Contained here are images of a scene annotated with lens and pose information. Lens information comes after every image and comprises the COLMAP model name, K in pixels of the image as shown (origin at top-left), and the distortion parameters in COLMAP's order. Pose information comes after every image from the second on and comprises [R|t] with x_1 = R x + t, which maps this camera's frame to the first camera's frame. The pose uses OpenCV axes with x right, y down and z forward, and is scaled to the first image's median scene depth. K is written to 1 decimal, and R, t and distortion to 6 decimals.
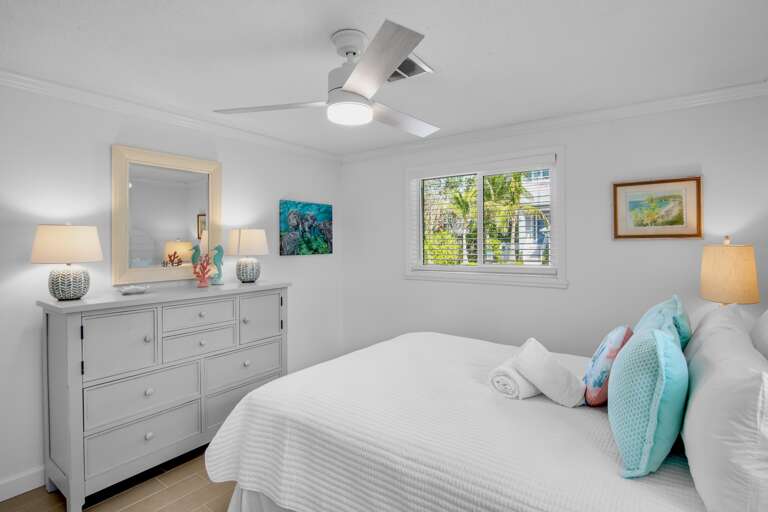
lens RADIAL K [[382.6, 0, 382.4], [0, 382.6, 248.6], [0, 0, 1]] dist [-0.016173, -0.000076]
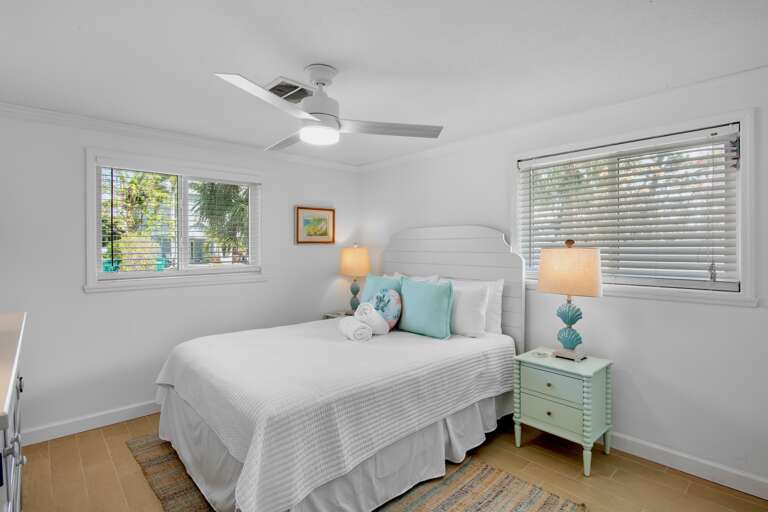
lens RADIAL K [[382.6, 0, 381.7], [0, 382.6, 252.6], [0, 0, 1]] dist [-0.016173, -0.000076]
pose [[0.196899, -0.008331, 0.980388, -0.844147], [0.017103, 0.999841, 0.005061, 0.007674], [-0.980275, 0.015771, 0.197010, 0.413856]]
